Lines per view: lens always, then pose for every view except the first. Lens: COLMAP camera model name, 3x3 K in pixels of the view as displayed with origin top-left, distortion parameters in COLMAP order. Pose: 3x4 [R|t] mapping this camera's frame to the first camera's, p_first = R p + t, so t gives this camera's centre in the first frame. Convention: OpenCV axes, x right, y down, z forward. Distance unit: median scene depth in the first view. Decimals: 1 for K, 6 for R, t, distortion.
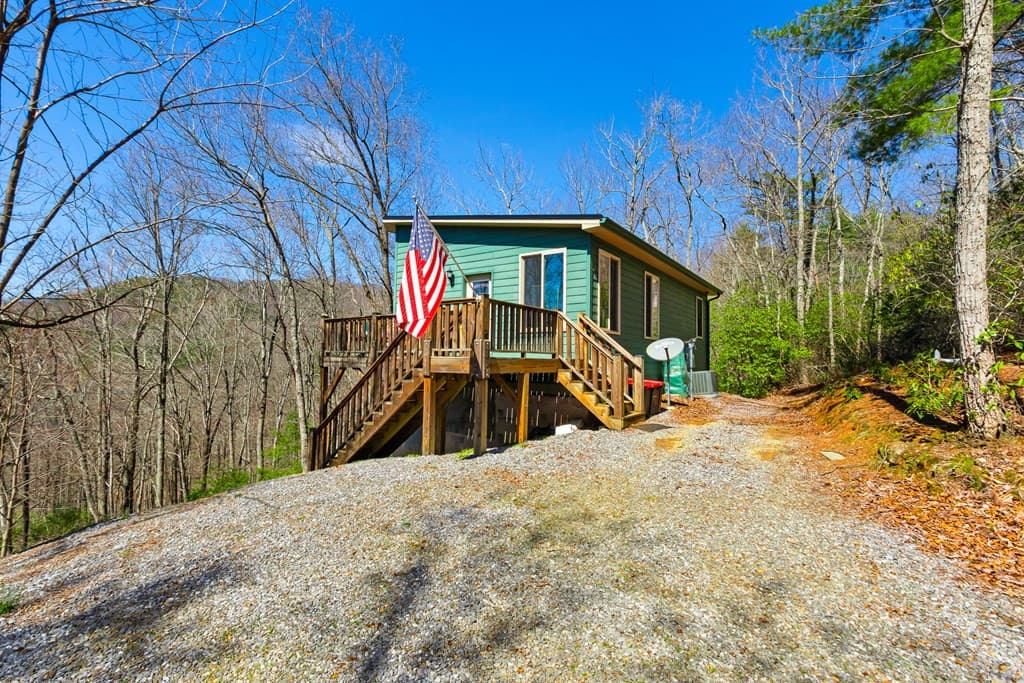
lens RADIAL K [[519.1, 0, 504.7], [0, 519.1, 341.7], [0, 0, 1]] dist [0.001778, 0.002748]
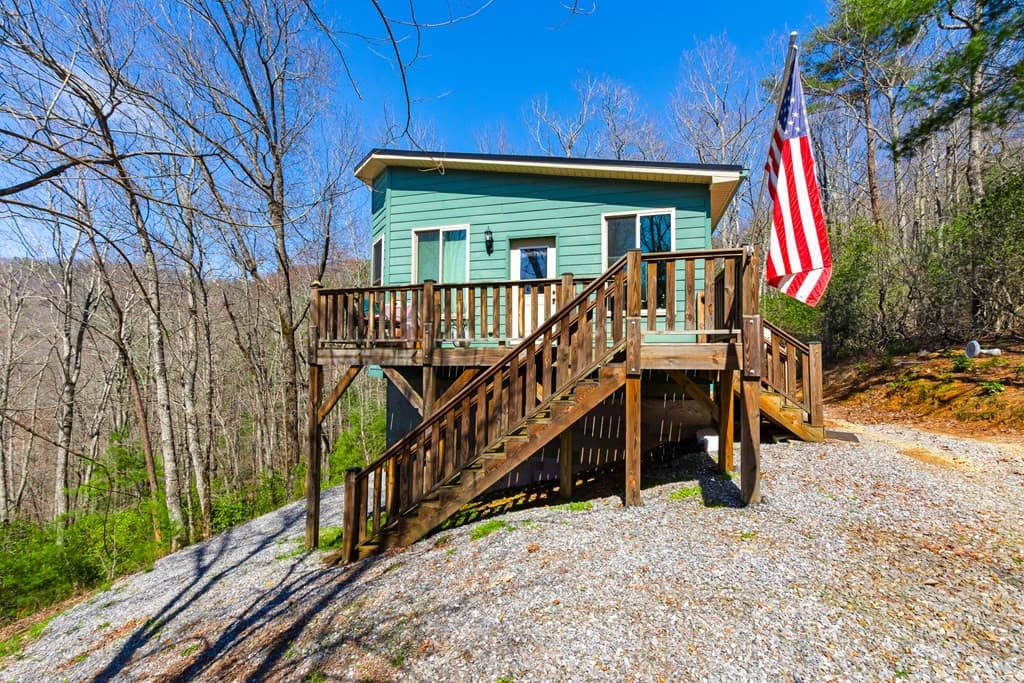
lens RADIAL K [[519.1, 0, 516.5], [0, 519.1, 342.0], [0, 0, 1]] dist [0.001778, 0.002748]
pose [[0.939566, 0.005337, 0.342325, -0.347353], [-0.006026, 0.999981, 0.000950, 0.019010], [-0.342314, -0.002955, 0.939581, 0.330831]]
